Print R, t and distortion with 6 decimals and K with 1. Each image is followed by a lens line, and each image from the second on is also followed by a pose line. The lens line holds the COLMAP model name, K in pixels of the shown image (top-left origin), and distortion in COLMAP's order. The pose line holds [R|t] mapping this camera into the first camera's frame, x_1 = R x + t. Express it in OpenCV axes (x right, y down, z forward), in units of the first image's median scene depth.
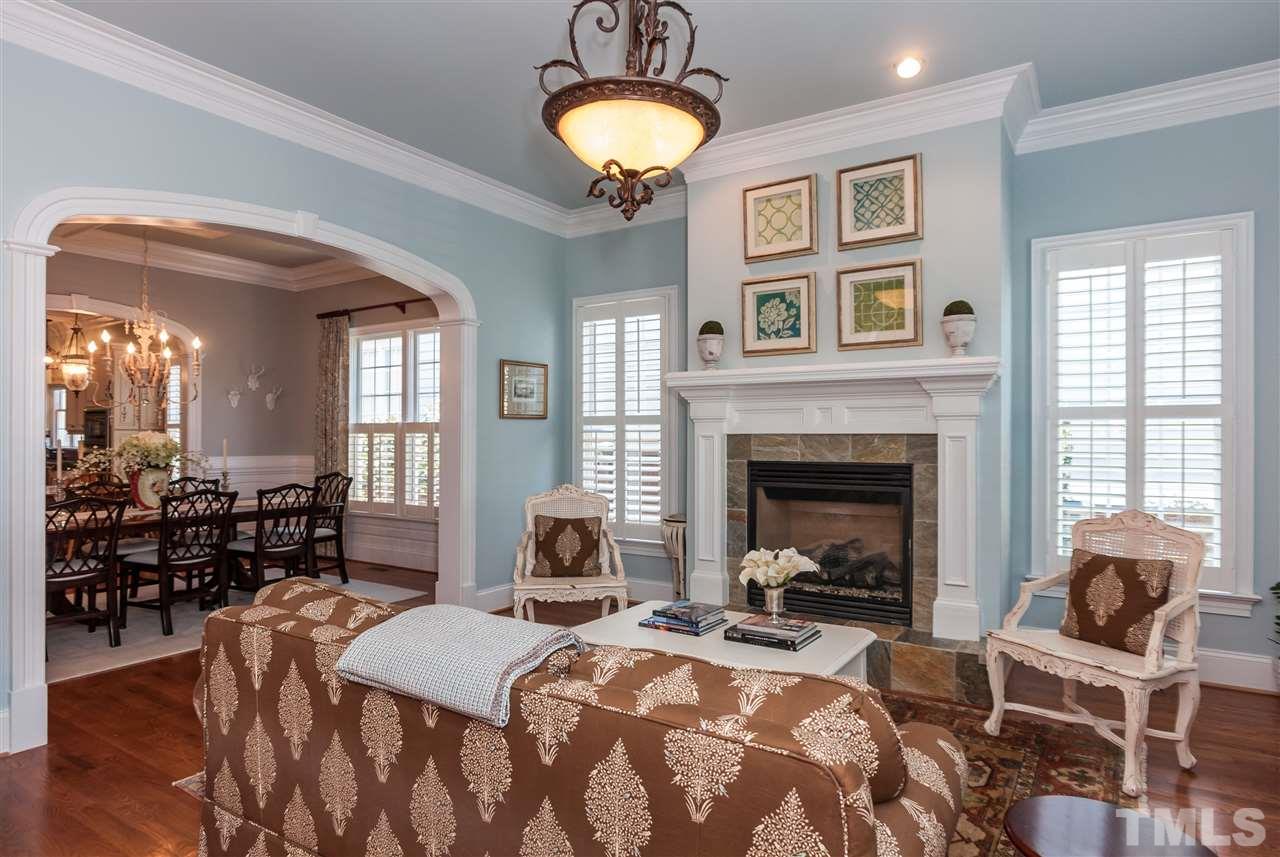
lens RADIAL K [[729.1, 0, 638.4], [0, 729.1, 436.4], [0, 0, 1]] dist [-0.025376, 0.001027]
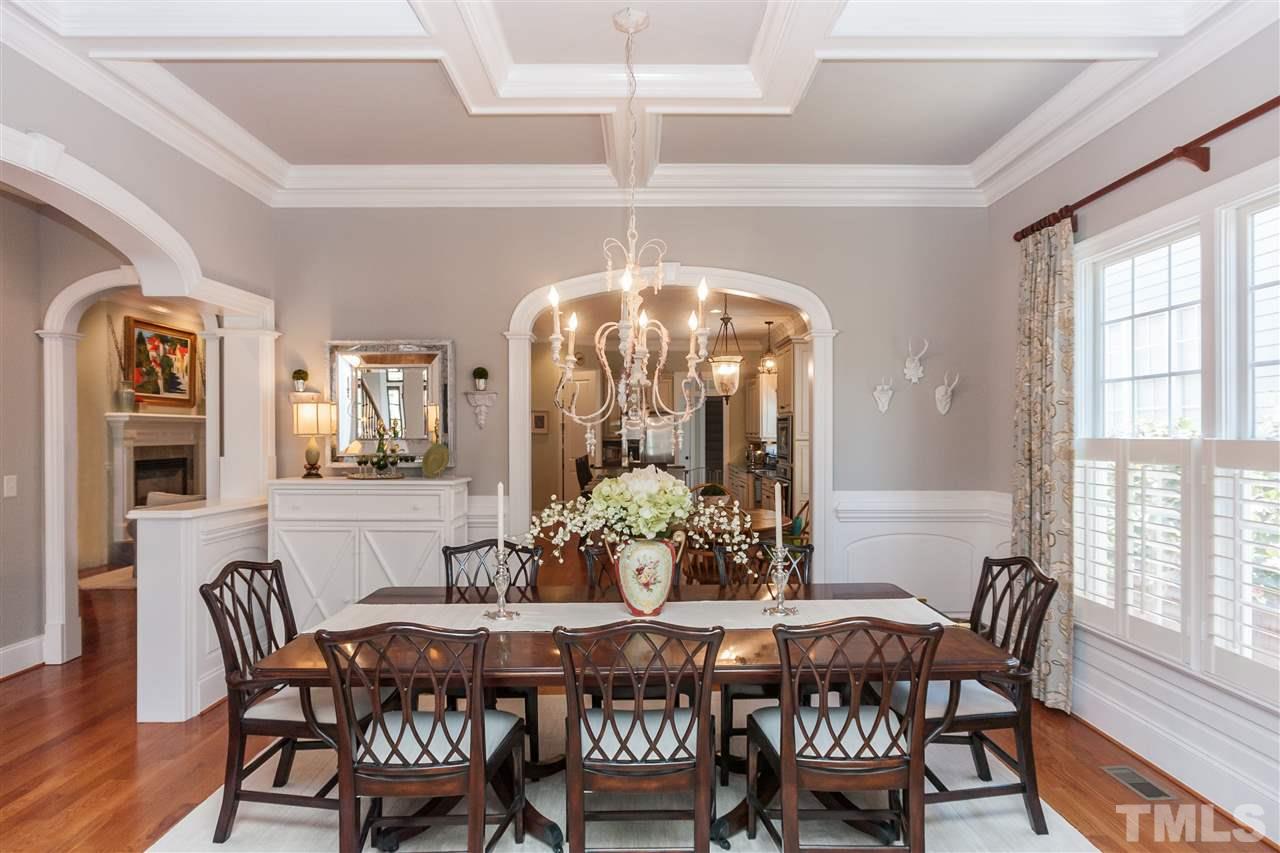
lens RADIAL K [[729.1, 0, 638.4], [0, 729.1, 434.4], [0, 0, 1]] dist [-0.025376, 0.001027]
pose [[0.549838, -0.001569, -0.835270, -0.155229], [0.008499, 0.999957, 0.003717, -0.024939], [0.835228, -0.009143, 0.549828, 0.490085]]
